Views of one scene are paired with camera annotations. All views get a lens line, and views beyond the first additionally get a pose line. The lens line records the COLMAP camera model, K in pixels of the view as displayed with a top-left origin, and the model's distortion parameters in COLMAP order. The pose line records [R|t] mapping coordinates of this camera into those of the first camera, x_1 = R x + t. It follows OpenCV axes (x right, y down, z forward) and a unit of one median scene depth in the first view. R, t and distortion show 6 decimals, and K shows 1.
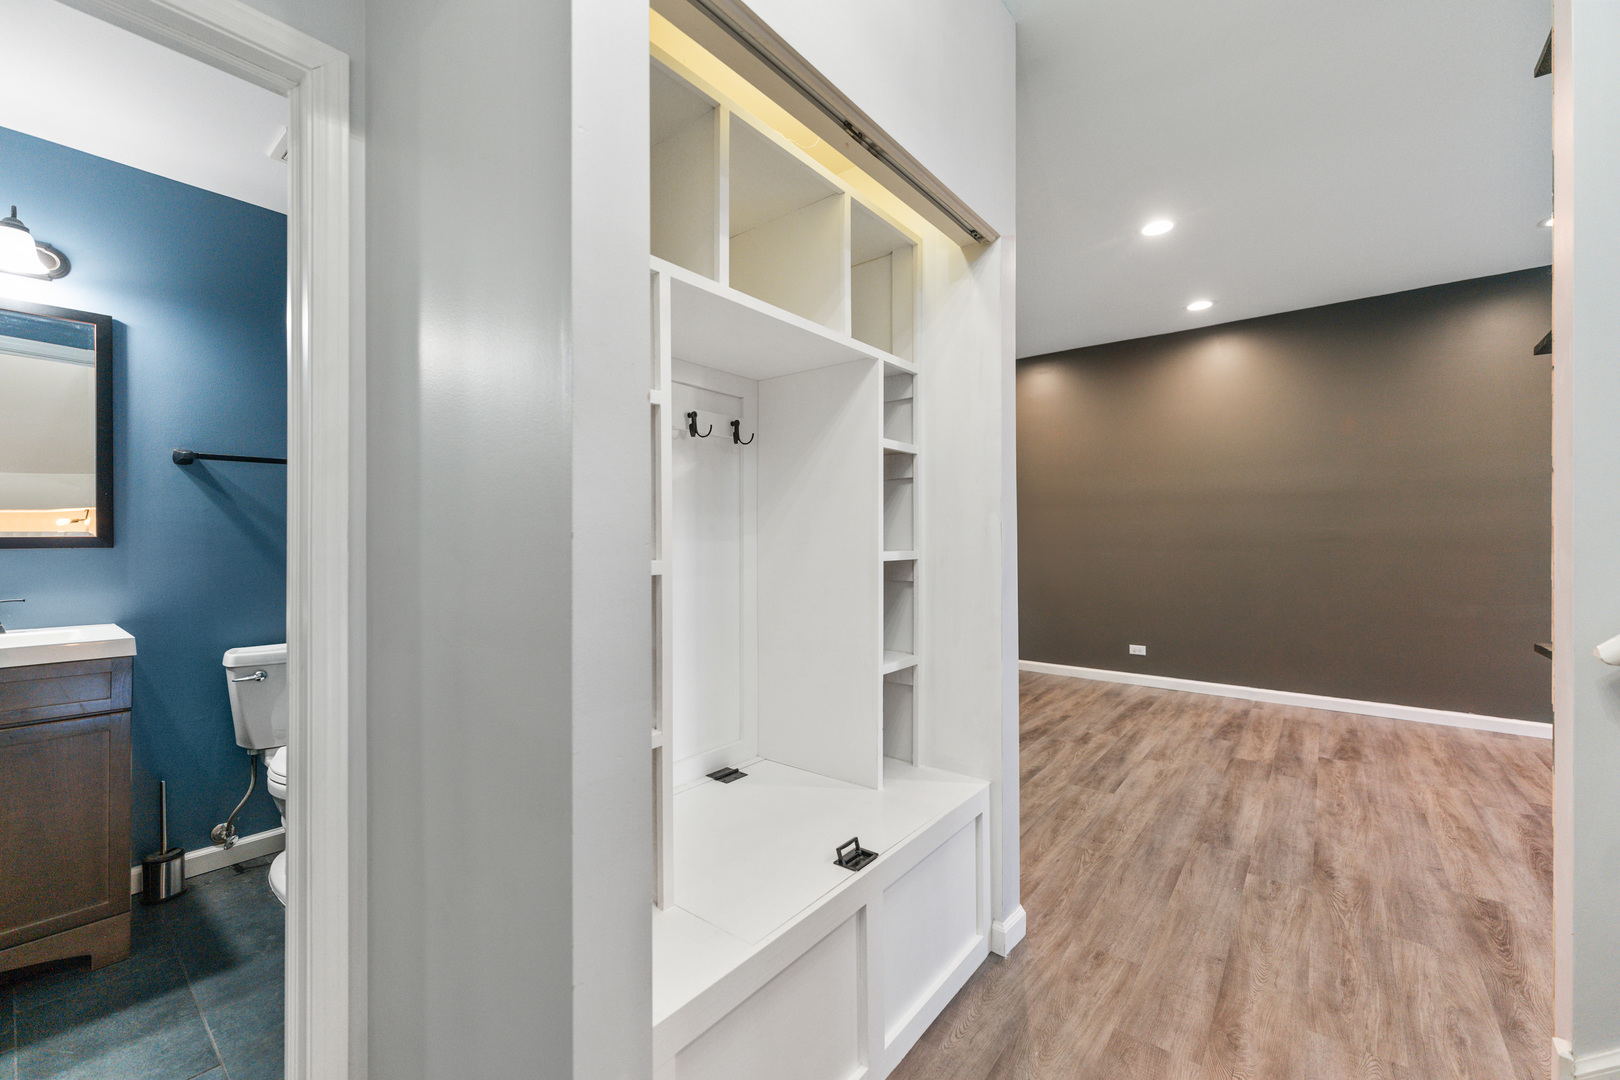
lens RADIAL K [[650.1, 0, 807.2], [0, 650.1, 536.9], [0, 0, 1]] dist [0.000241, 0.000153]
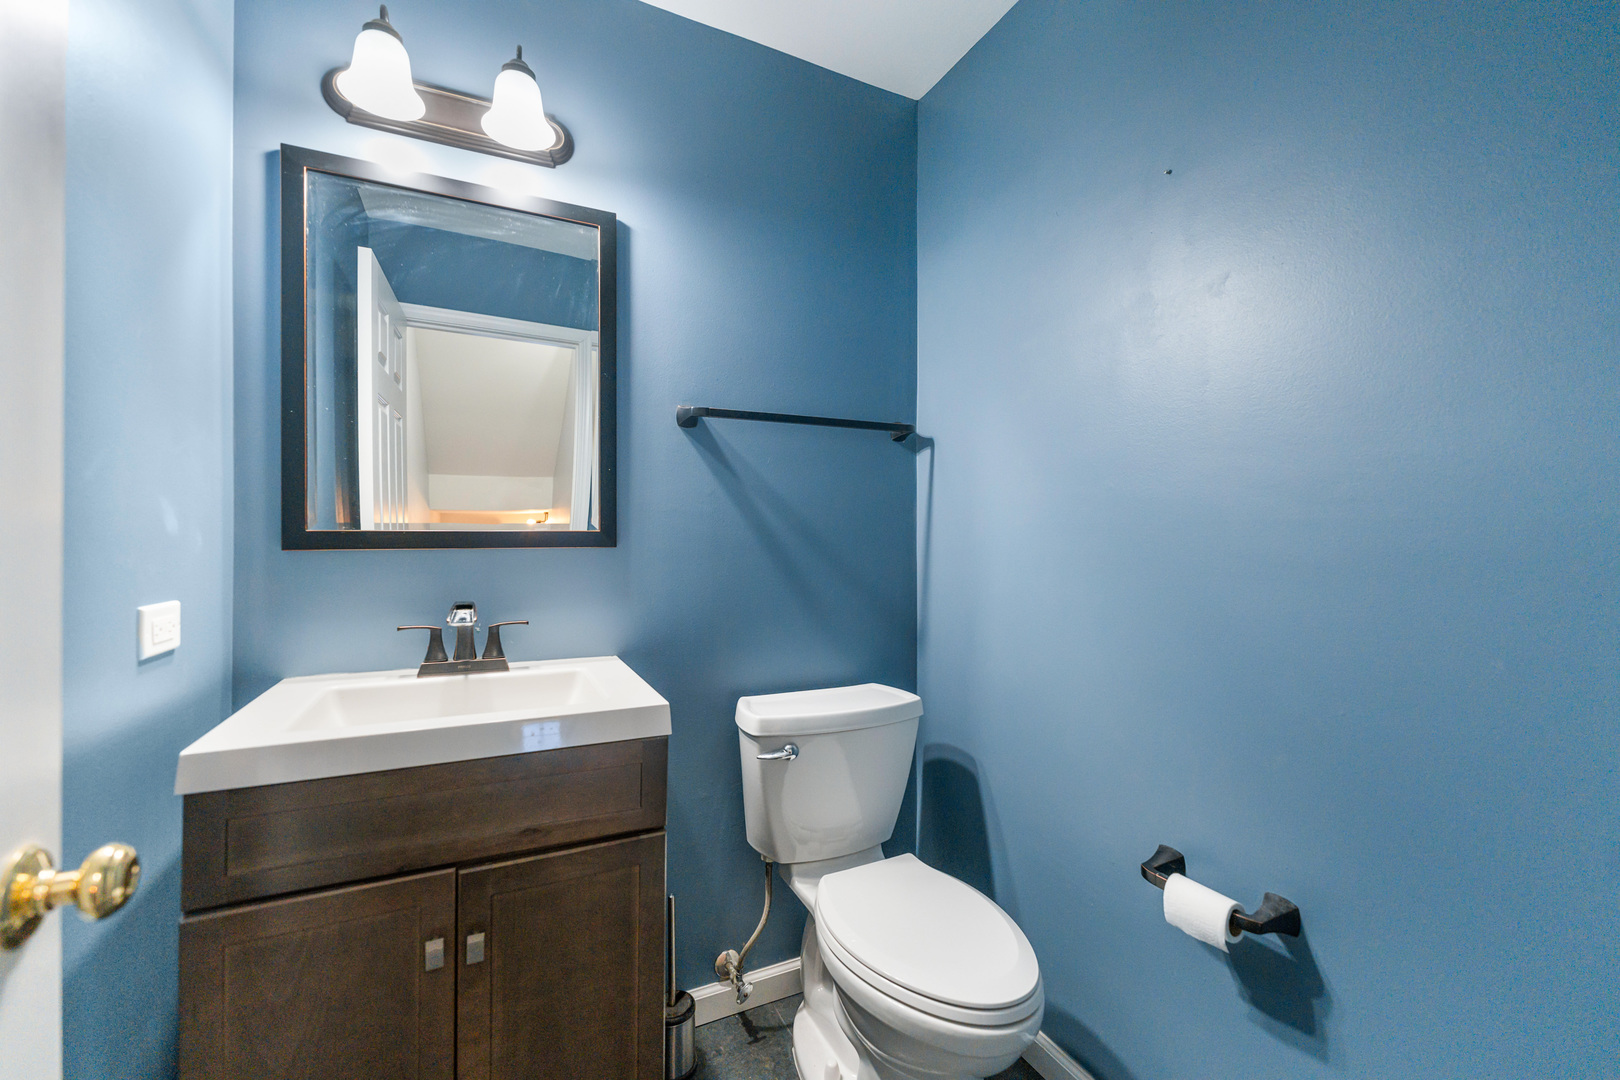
lens RADIAL K [[658.0, 0, 809.4], [0, 658.0, 543.6], [0, 0, 1]] dist [-0.000154, -0.000035]
pose [[0.906332, 0.007356, -0.422502, -0.561566], [-0.004306, 0.999957, 0.008173, 0.004864], [0.422544, -0.005588, 0.906325, 0.433749]]
